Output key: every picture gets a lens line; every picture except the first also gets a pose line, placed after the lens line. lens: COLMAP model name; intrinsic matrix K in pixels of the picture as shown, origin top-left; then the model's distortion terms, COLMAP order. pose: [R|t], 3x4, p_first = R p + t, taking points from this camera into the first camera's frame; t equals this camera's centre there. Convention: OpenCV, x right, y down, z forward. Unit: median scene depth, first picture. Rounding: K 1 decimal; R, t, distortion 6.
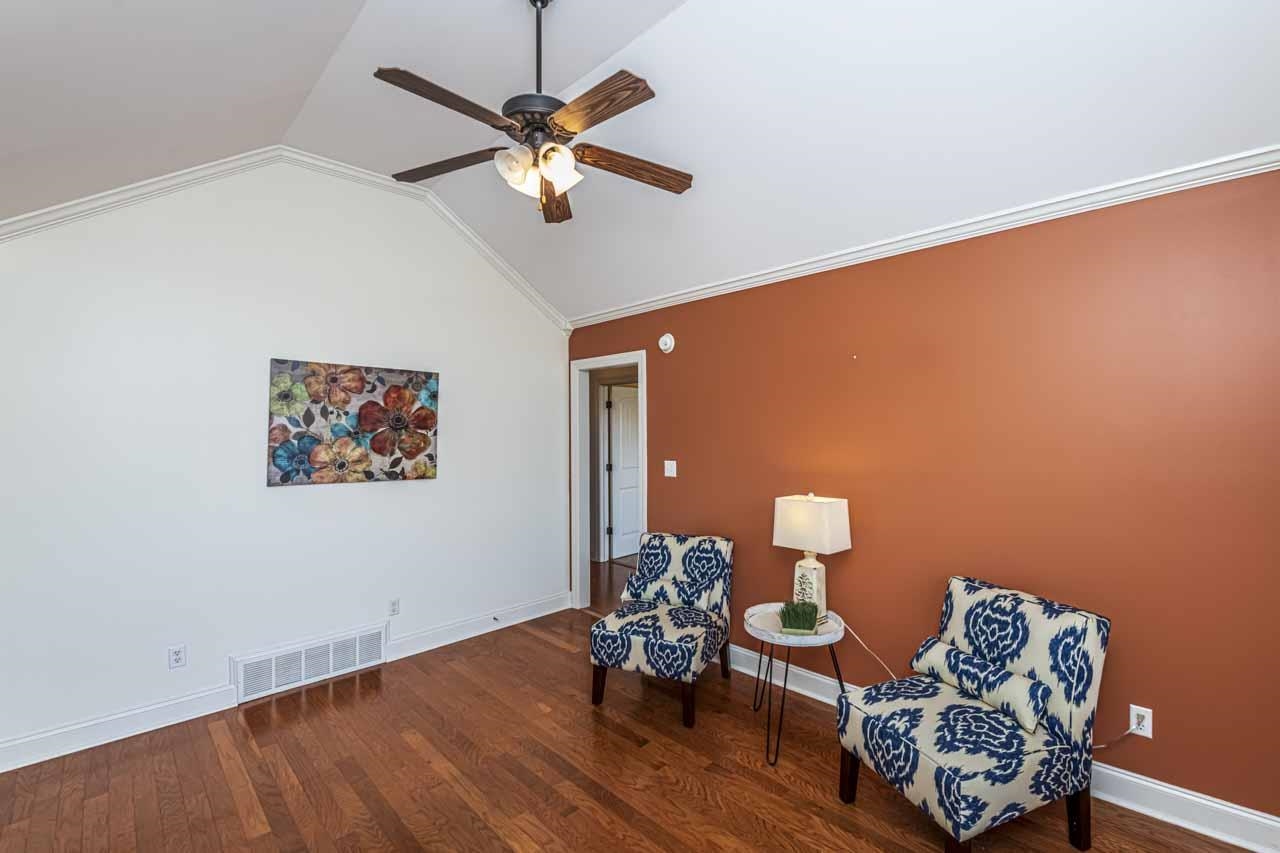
lens RADIAL K [[534.6, 0, 642.4], [0, 534.6, 428.0], [0, 0, 1]] dist [-0.000783, -0.000075]
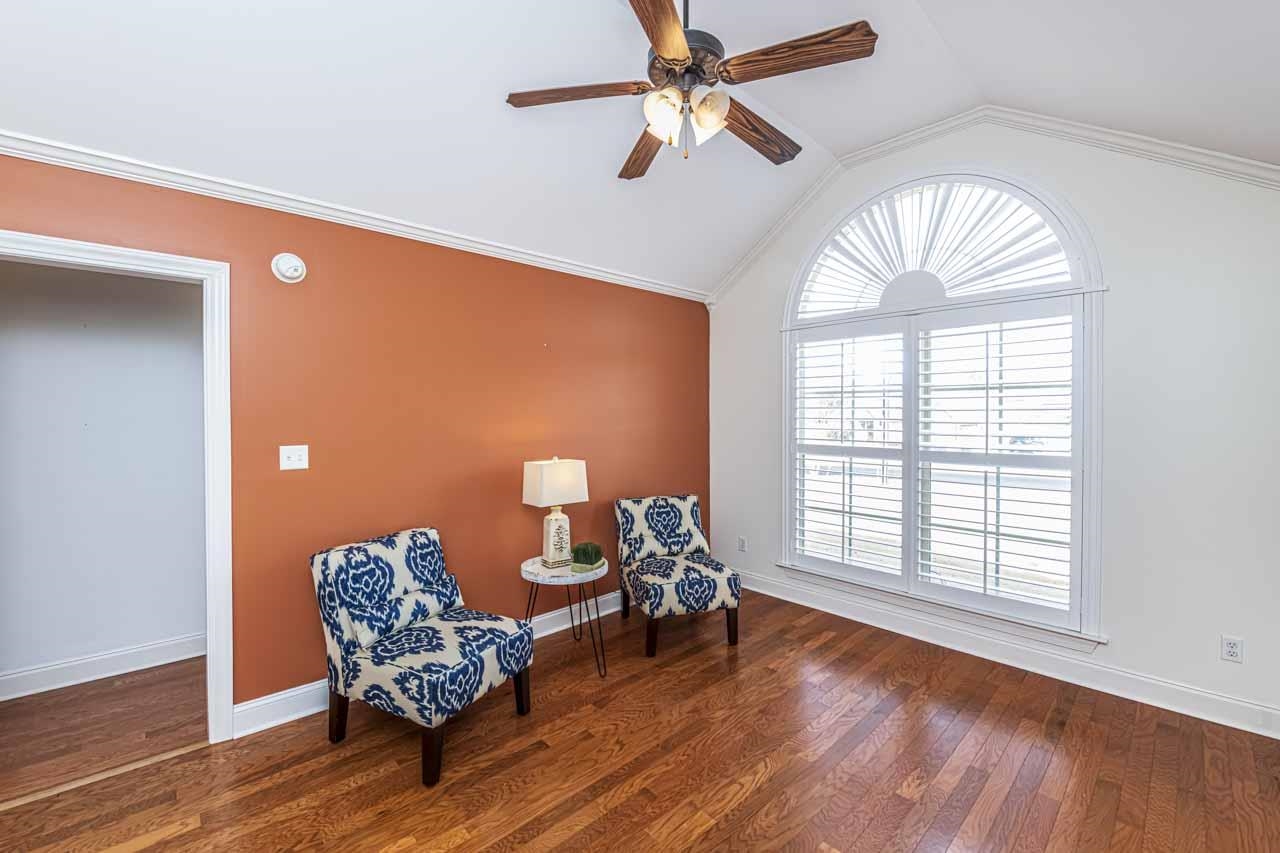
lens RADIAL K [[534.6, 0, 637.4], [0, 534.6, 427.0], [0, 0, 1]] dist [-0.000783, -0.000075]
pose [[0.032115, -0.006210, 0.999465, -0.640464], [-0.009978, 0.999929, 0.006534, 0.031653], [-0.999434, -0.010182, 0.032051, 0.581677]]
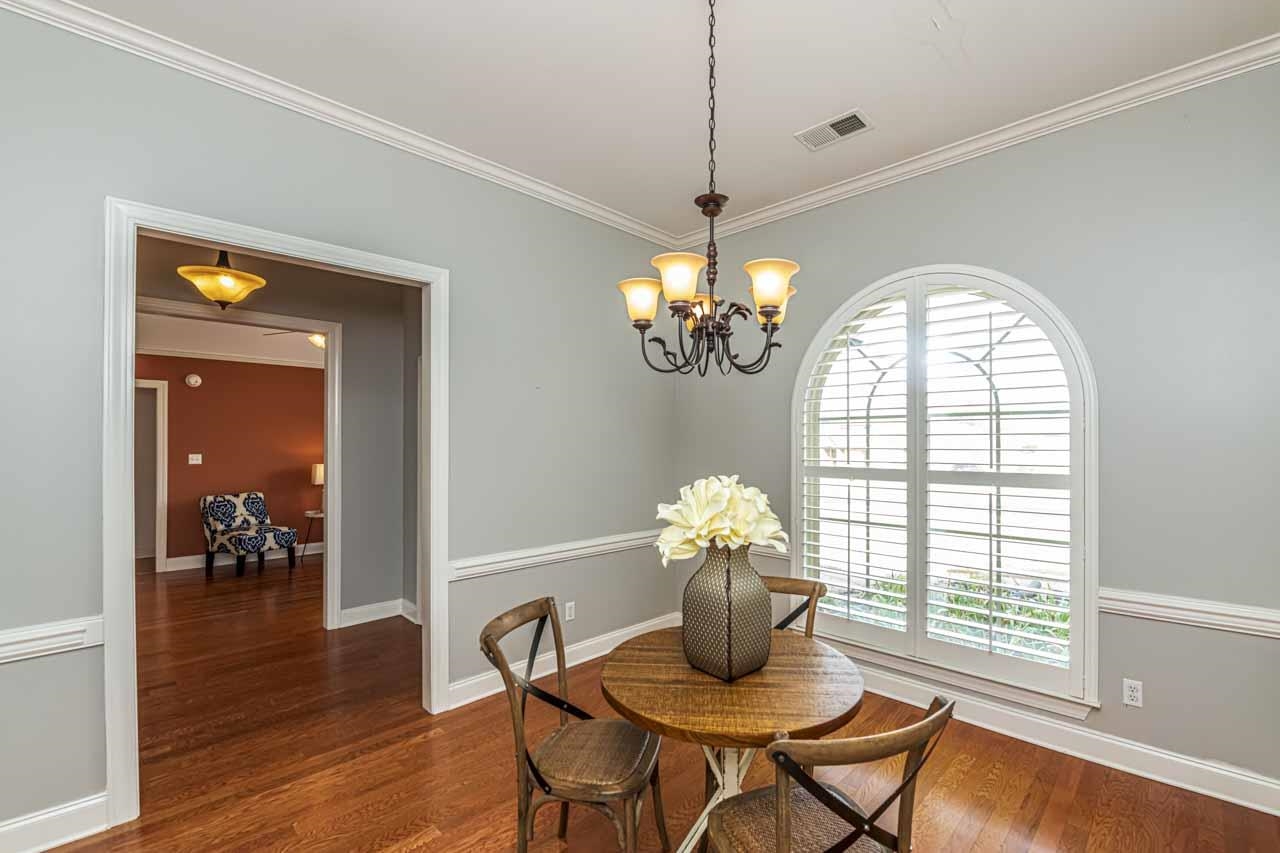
lens RADIAL K [[573.0, 0, 645.3], [0, 573.0, 431.0], [0, 0, 1]] dist [0.002874, 0.000350]
pose [[-0.000504, 0.019130, 0.999817, -1.783269], [-0.011992, 0.999745, -0.019135, 0.008424], [-0.999928, -0.012000, -0.000274, -0.376825]]
